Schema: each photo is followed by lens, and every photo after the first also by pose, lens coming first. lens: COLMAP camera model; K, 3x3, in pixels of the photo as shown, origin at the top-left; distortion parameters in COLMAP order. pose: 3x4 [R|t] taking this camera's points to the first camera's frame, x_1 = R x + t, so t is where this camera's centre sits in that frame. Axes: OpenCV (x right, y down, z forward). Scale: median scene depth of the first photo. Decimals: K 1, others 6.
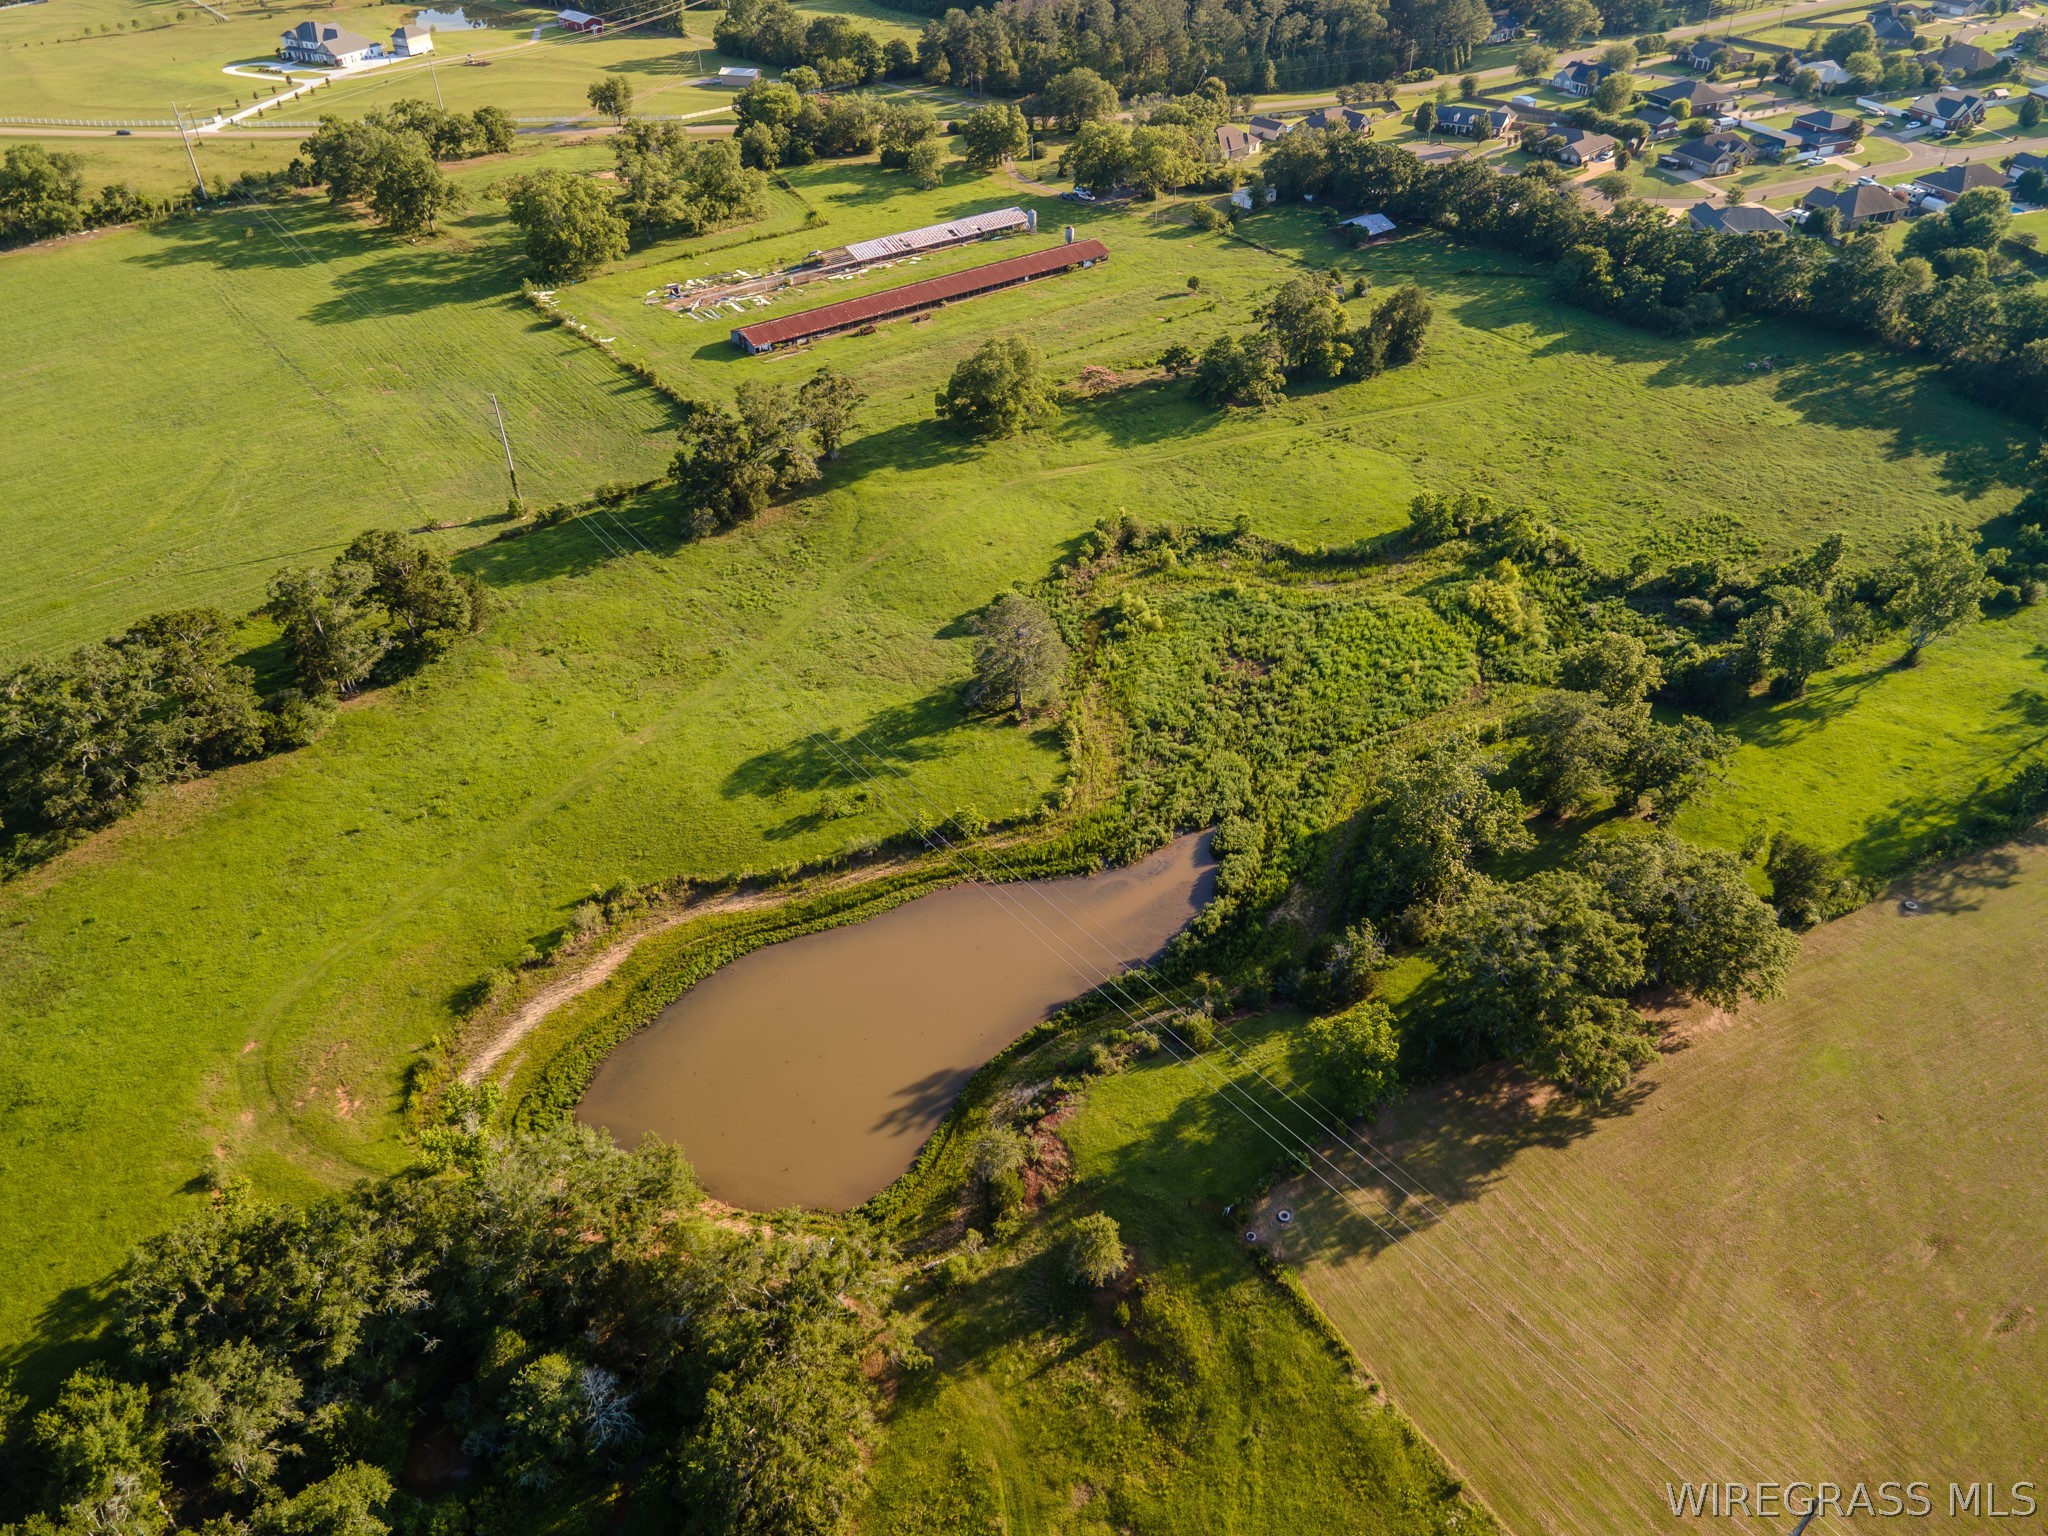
lens RADIAL K [[1509.0, 0, 1035.7], [0, 1509.0, 763.7], [0, 0, 1]] dist [0.040043, 0.003237]
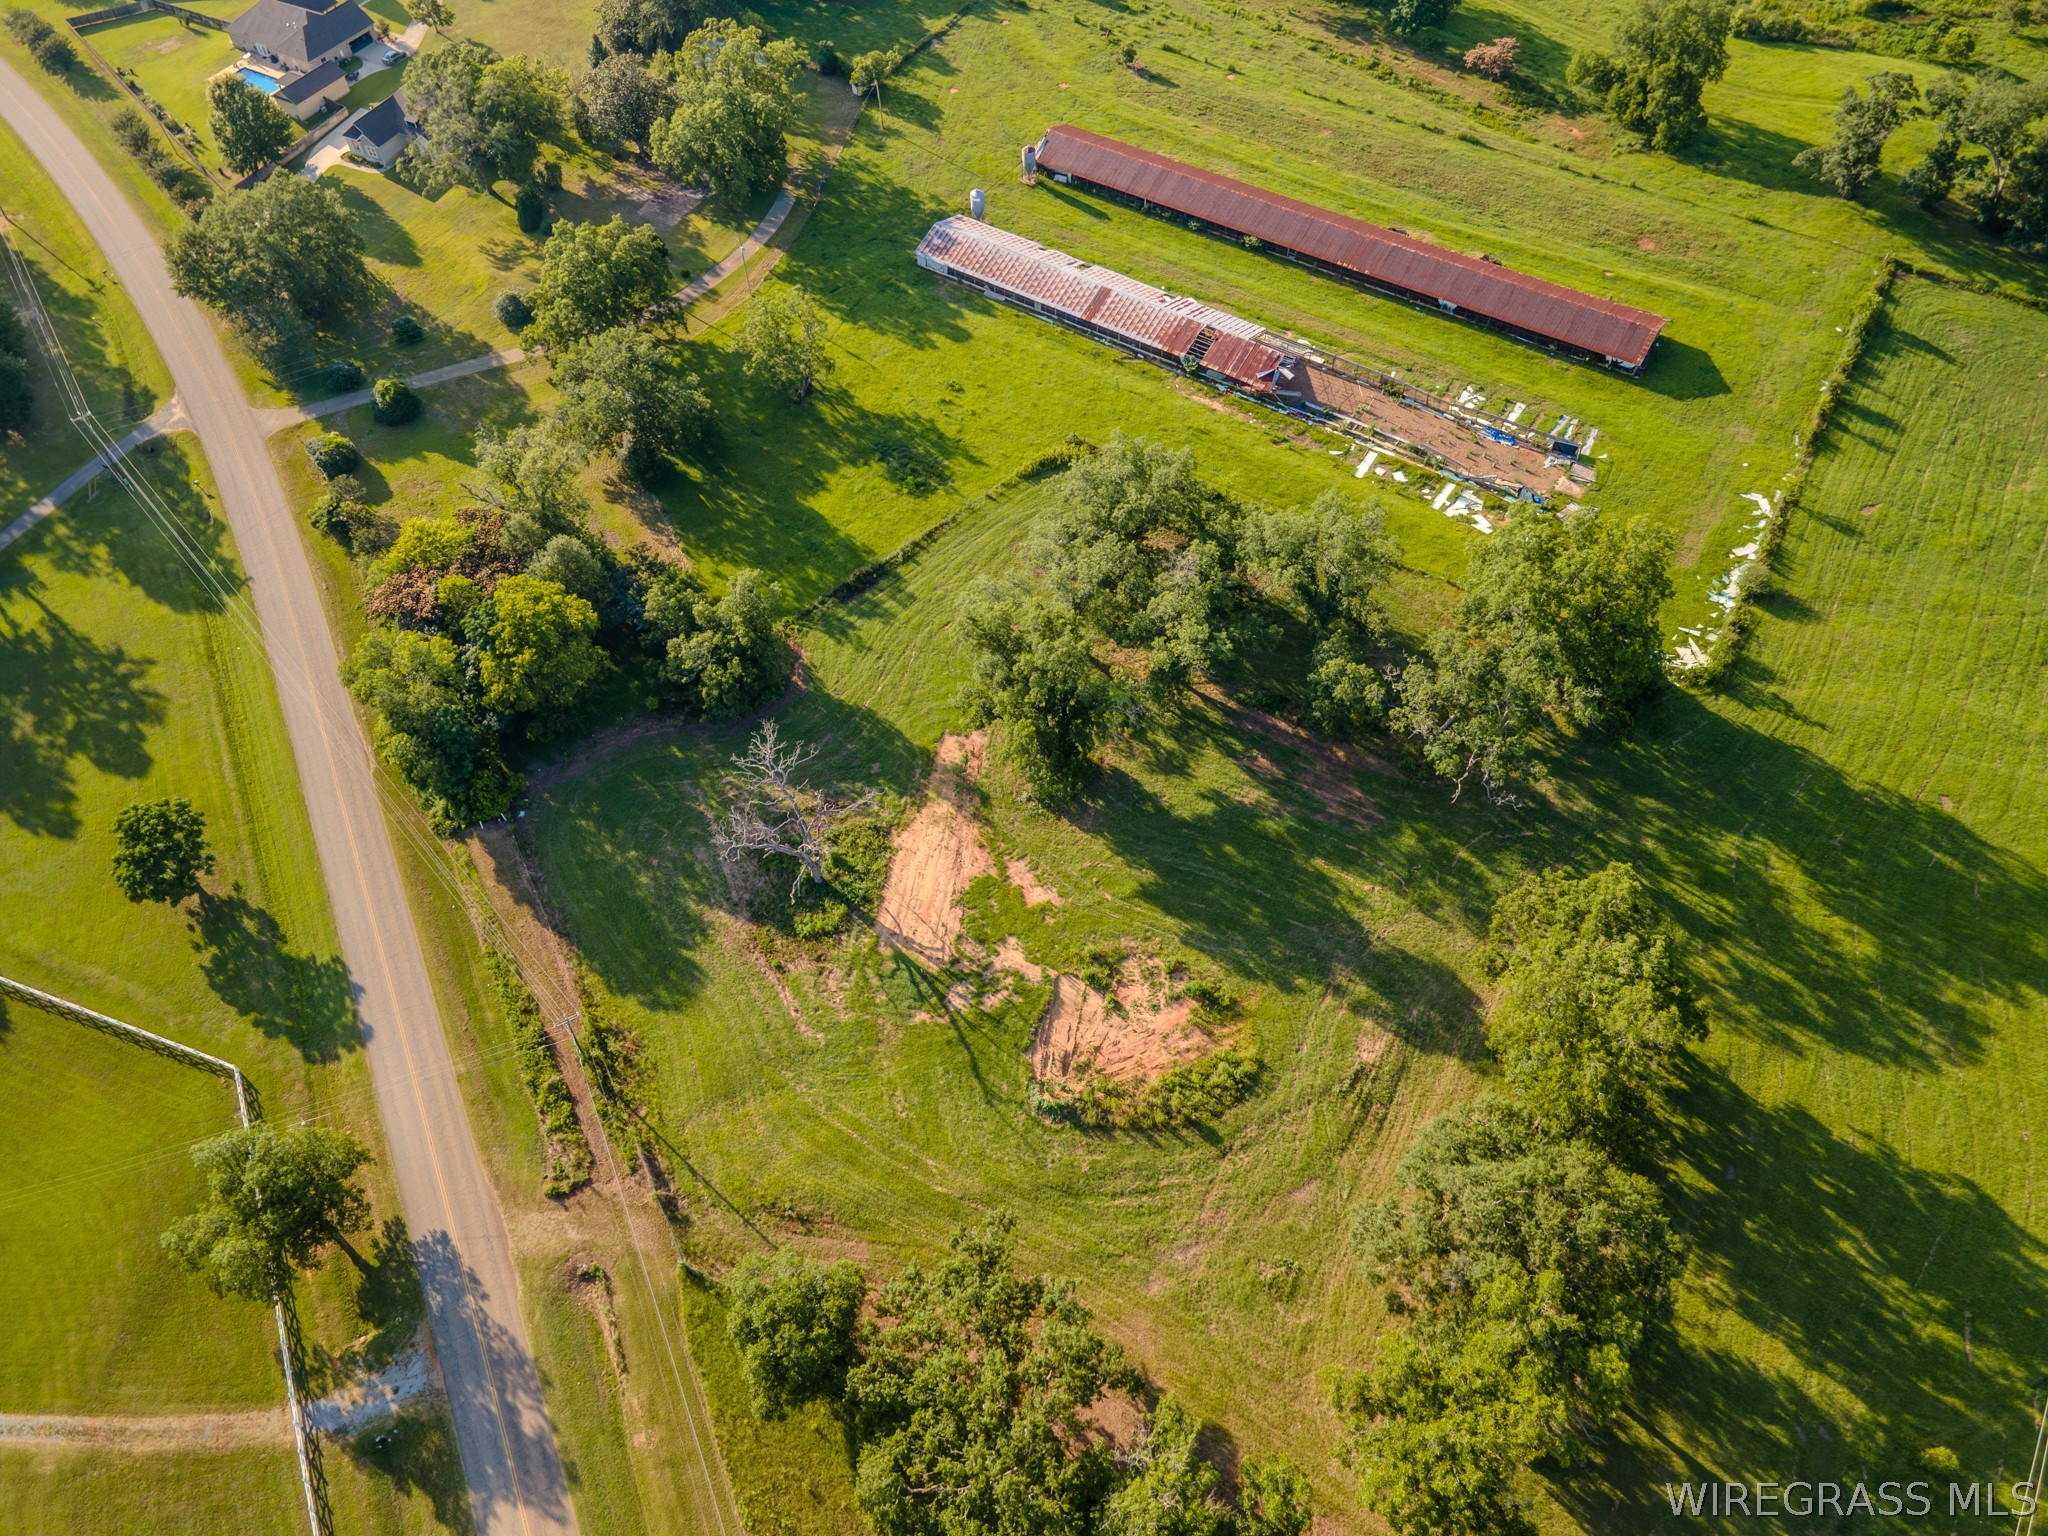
lens RADIAL K [[1516.6, 0, 1030.3], [0, 1516.6, 764.1], [0, 0, 1]] dist [0.044813, 0.010535]
pose [[-0.332953, -0.737161, 0.587993, -0.584110], [0.575570, 0.335047, 0.745964, -0.809130], [-0.746901, 0.586802, 0.312733, 1.046153]]
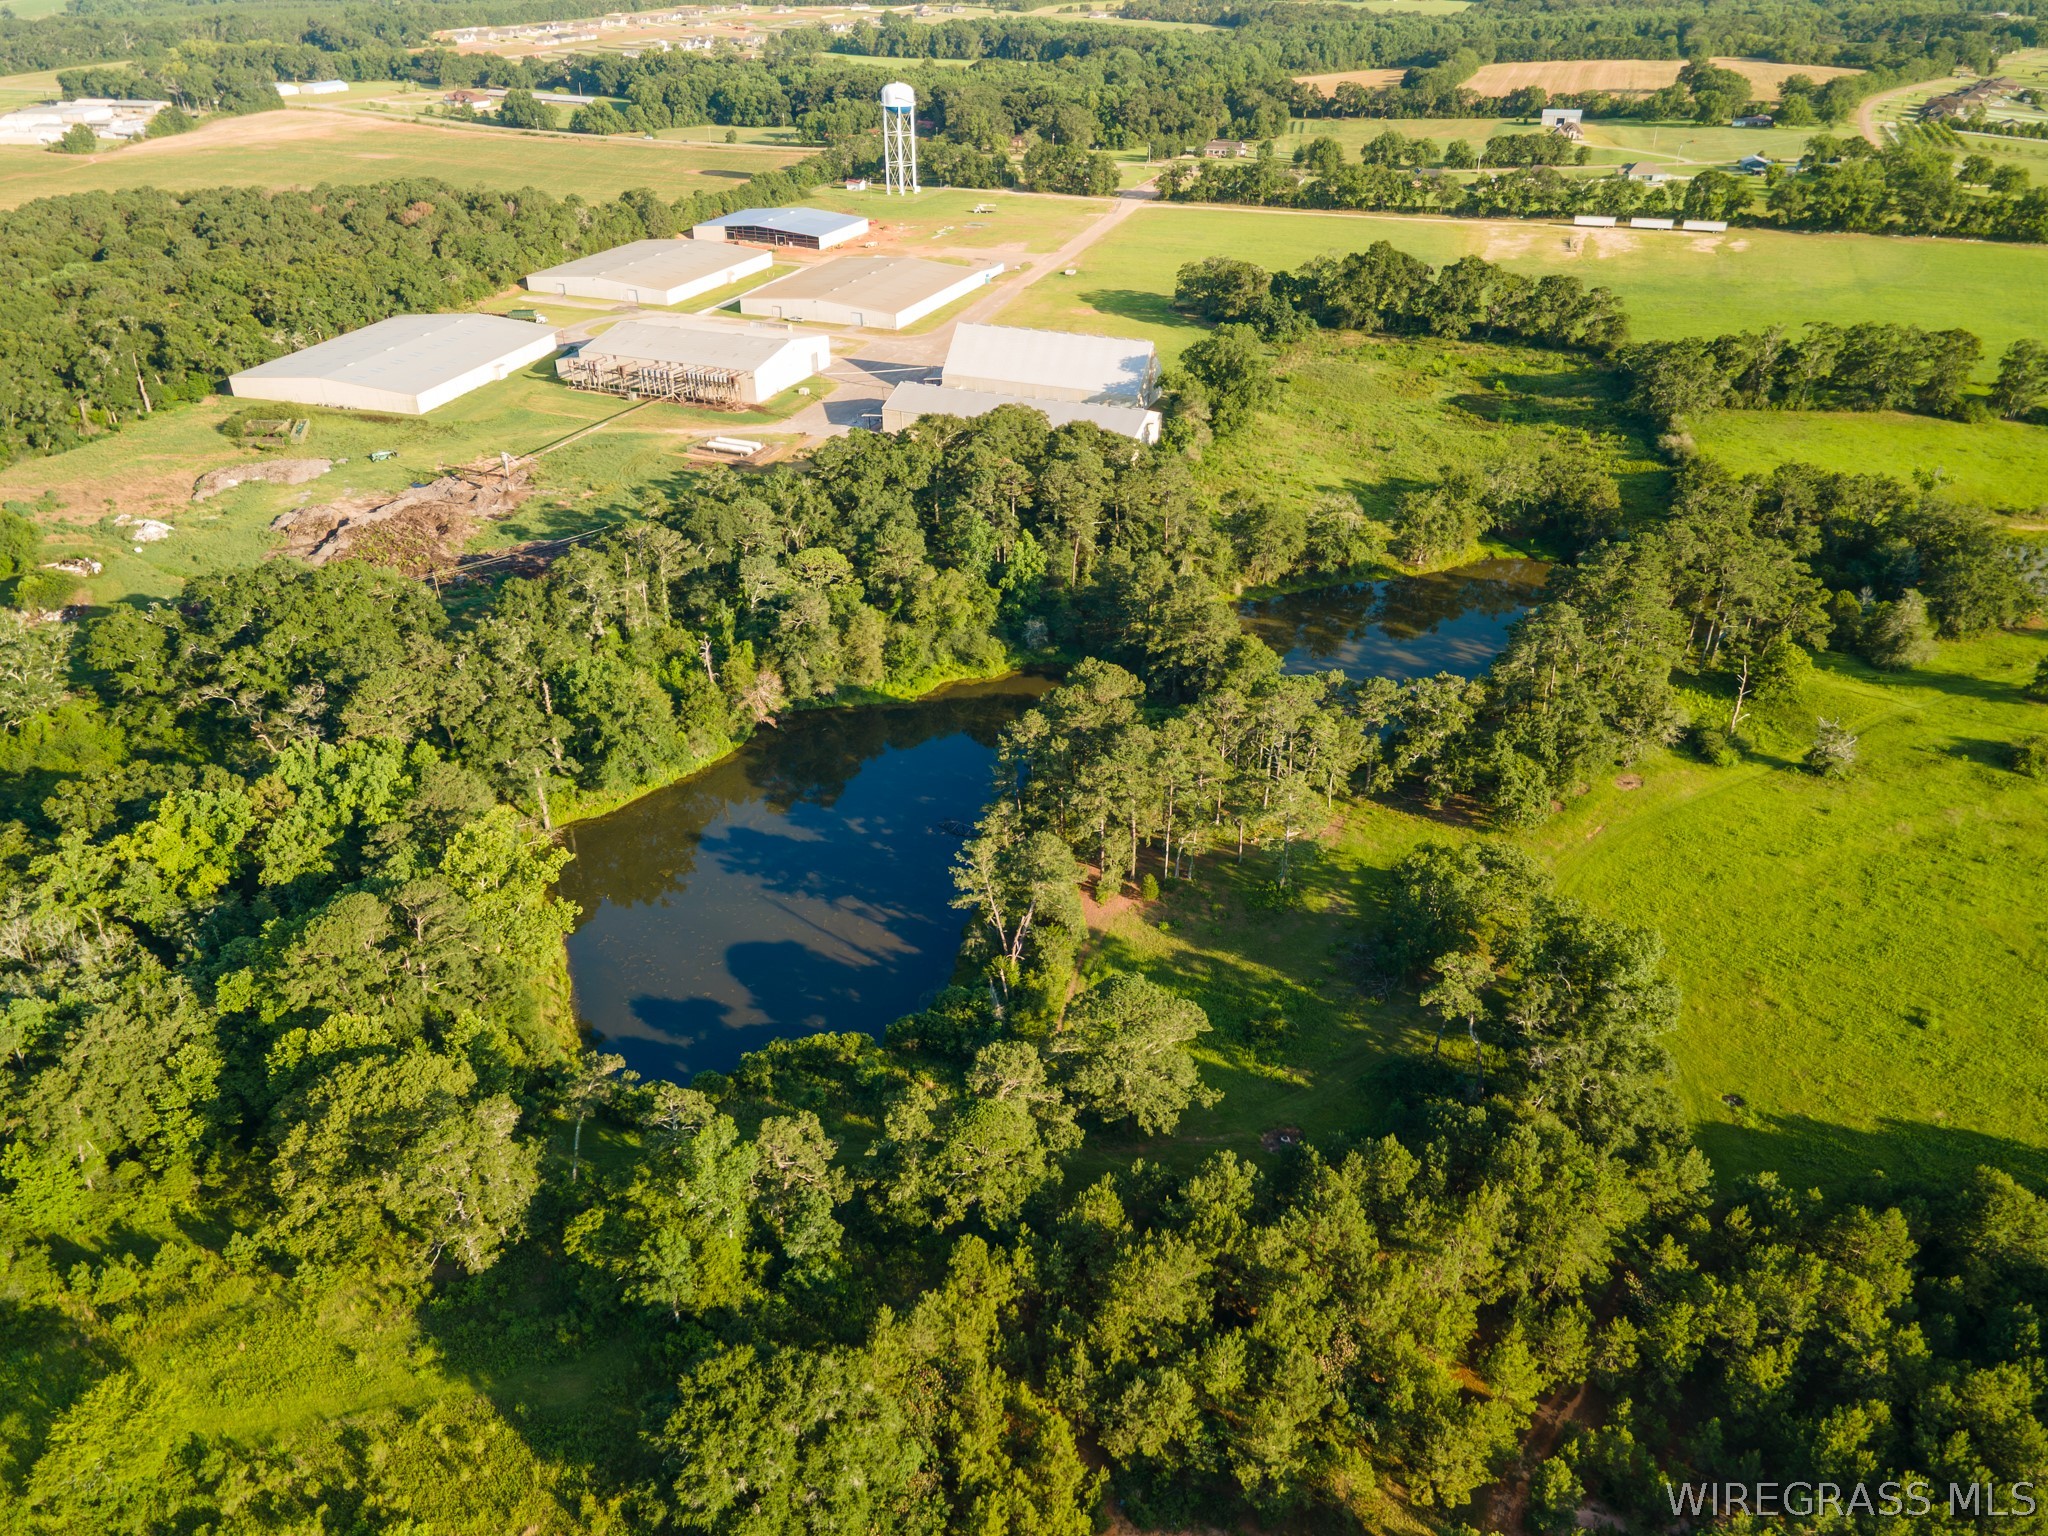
lens RADIAL K [[1498.1, 0, 1024.0], [0, 1498.1, 768.0], [0, 0, 1]] dist [0.044195, 0.015602]
pose [[0.404378, 0.461493, -0.789622, 0.469854], [-0.551462, 0.811794, 0.192039, 0.388115], [0.729635, 0.357790, 0.582768, -0.511171]]
